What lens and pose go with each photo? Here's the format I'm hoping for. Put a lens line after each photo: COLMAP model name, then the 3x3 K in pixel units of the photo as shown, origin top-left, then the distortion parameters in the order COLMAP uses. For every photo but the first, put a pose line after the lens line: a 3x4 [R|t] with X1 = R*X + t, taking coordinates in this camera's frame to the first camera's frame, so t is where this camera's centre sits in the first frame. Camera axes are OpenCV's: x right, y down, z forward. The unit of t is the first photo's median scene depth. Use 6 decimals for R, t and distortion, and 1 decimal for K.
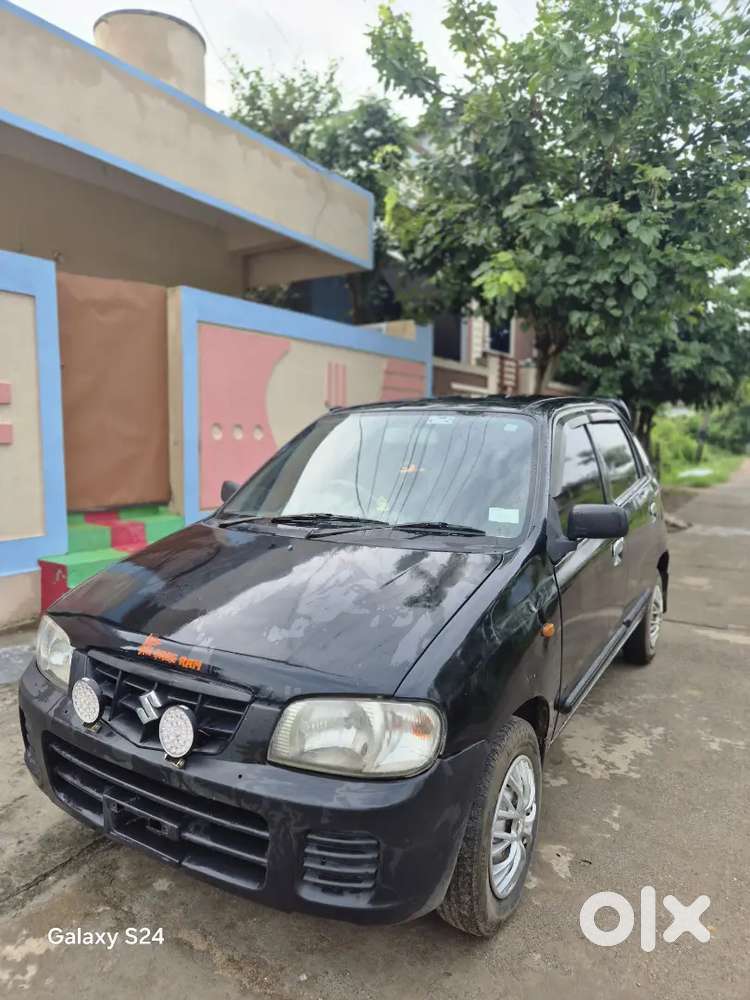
lens RADIAL K [[689.5, 0, 357.8], [0, 689.5, 515.1], [0, 0, 1]] dist [0.051351, -0.044227]
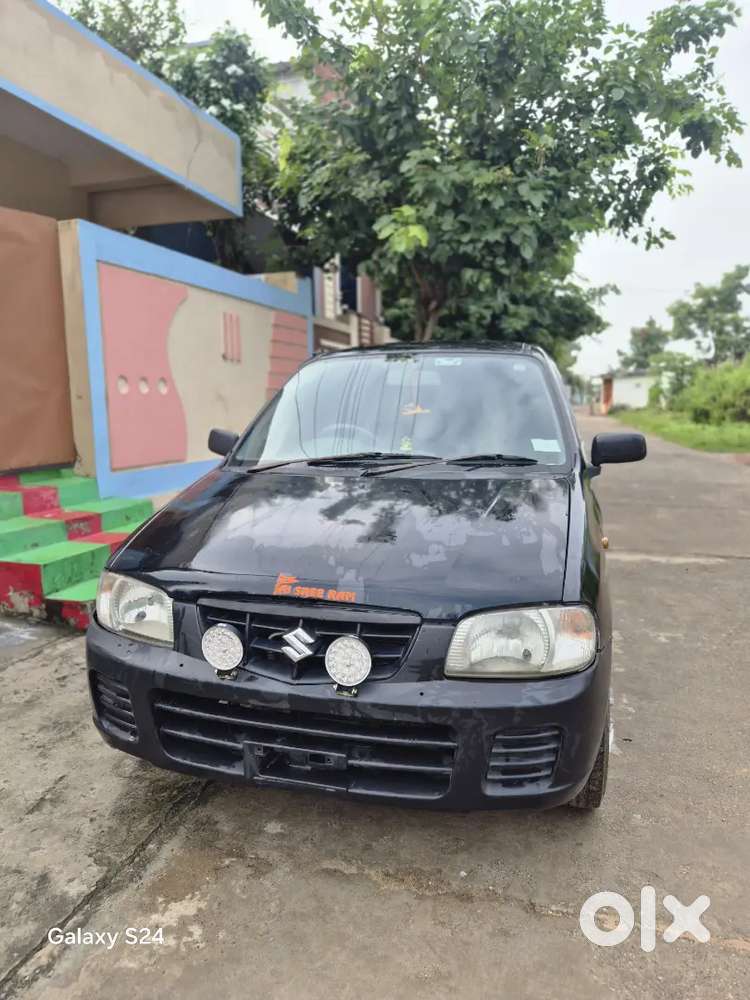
lens RADIAL K [[687.6, 0, 378.9], [0, 687.6, 516.1], [0, 0, 1]] dist [0.053086, -0.049778]
pose [[0.954456, -0.064087, 0.291387, -0.160502], [0.048448, 0.996987, 0.060580, 0.014316], [-0.294392, -0.043704, 0.954685, 0.014504]]
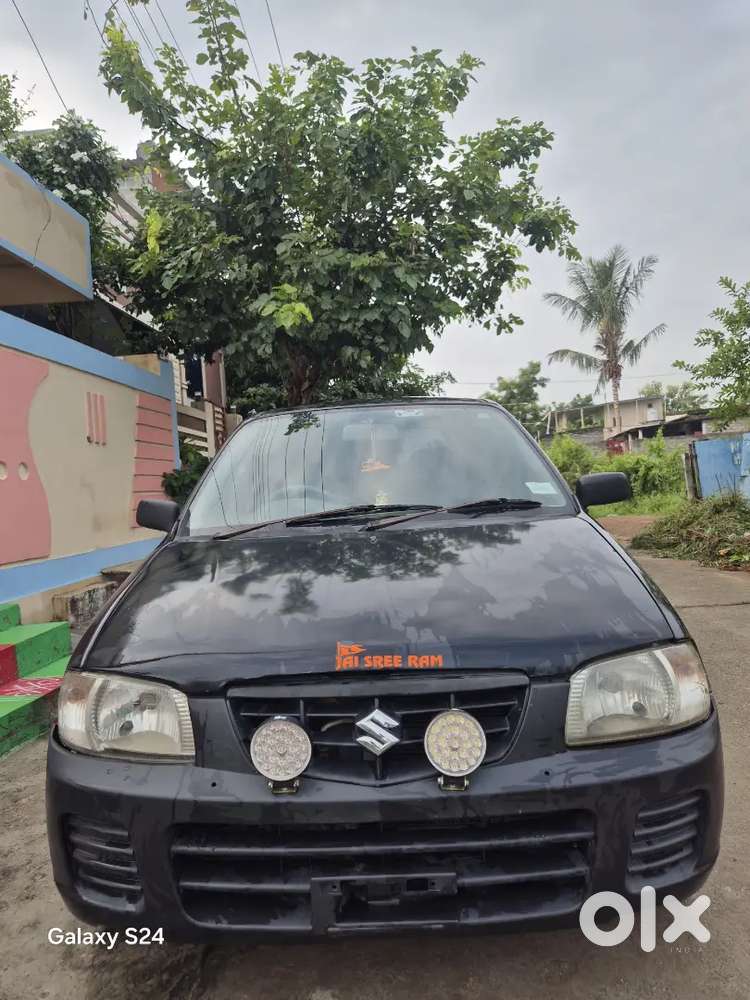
lens RADIAL K [[687.9, 0, 375.0], [0, 687.9, 500.0], [0, 0, 1]] dist [0.052630, -0.041563]
pose [[0.852349, -0.067539, 0.518594, -0.235226], [0.124037, 0.989439, -0.075005, 0.028026], [-0.508051, 0.128255, 0.851725, 0.111197]]
